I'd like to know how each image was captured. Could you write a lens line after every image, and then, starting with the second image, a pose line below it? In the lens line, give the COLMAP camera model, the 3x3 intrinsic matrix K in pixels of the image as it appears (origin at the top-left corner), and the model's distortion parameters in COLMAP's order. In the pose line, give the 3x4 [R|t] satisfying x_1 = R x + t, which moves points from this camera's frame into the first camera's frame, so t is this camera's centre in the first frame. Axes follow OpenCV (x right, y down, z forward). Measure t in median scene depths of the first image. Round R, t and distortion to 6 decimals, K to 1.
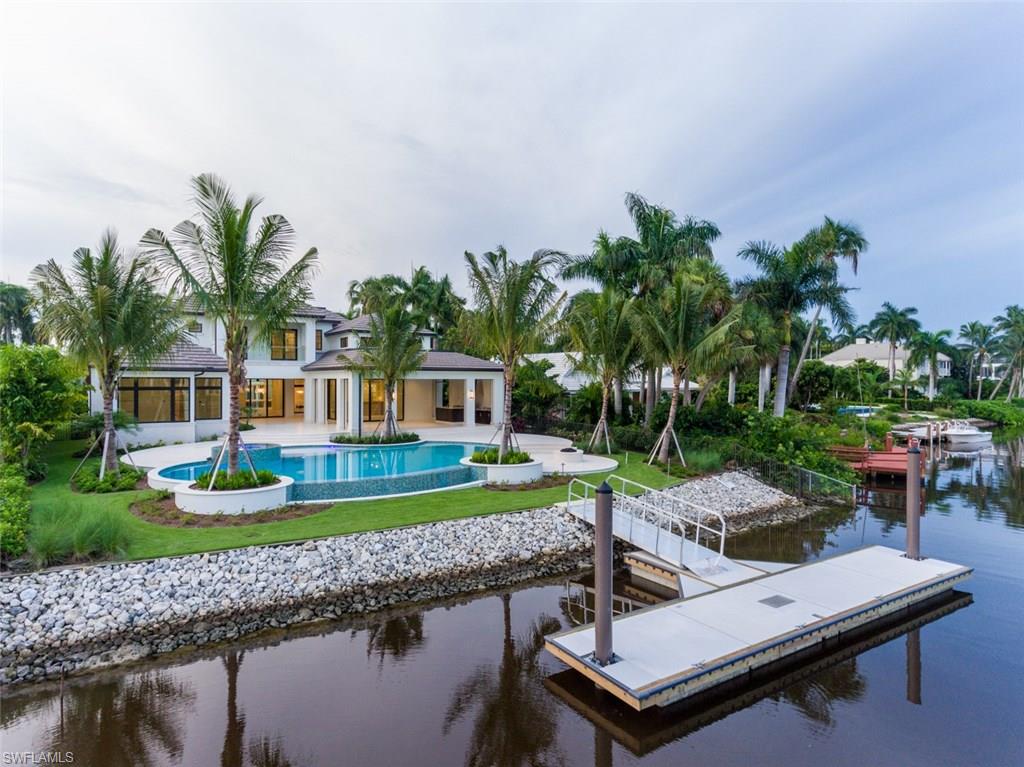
lens RADIAL K [[598.6, 0, 512.0], [0, 598.6, 383.5], [0, 0, 1]] dist [-0.004080, -0.000284]
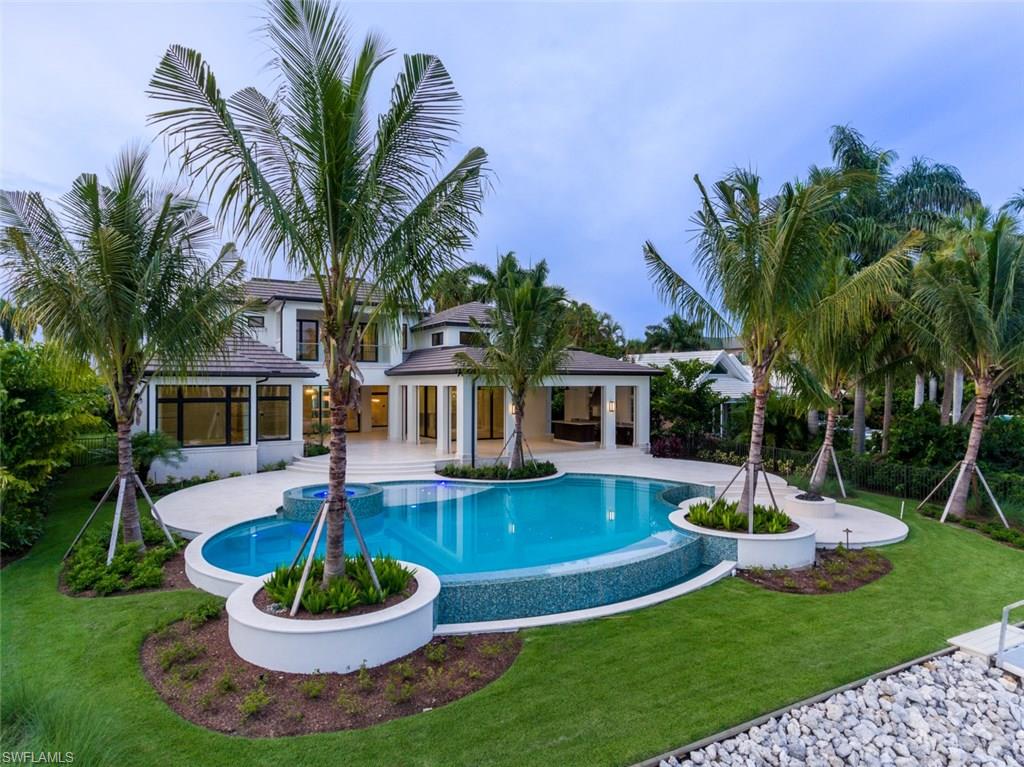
lens RADIAL K [[619.6, 0, 512.0], [0, 619.6, 383.5], [0, 0, 1]] dist [-0.001847, 0.001009]
pose [[0.996004, -0.001001, -0.089302, -0.150497], [0.000461, 0.999981, -0.006070, -0.007312], [0.089306, 0.006005, 0.995986, 0.269849]]
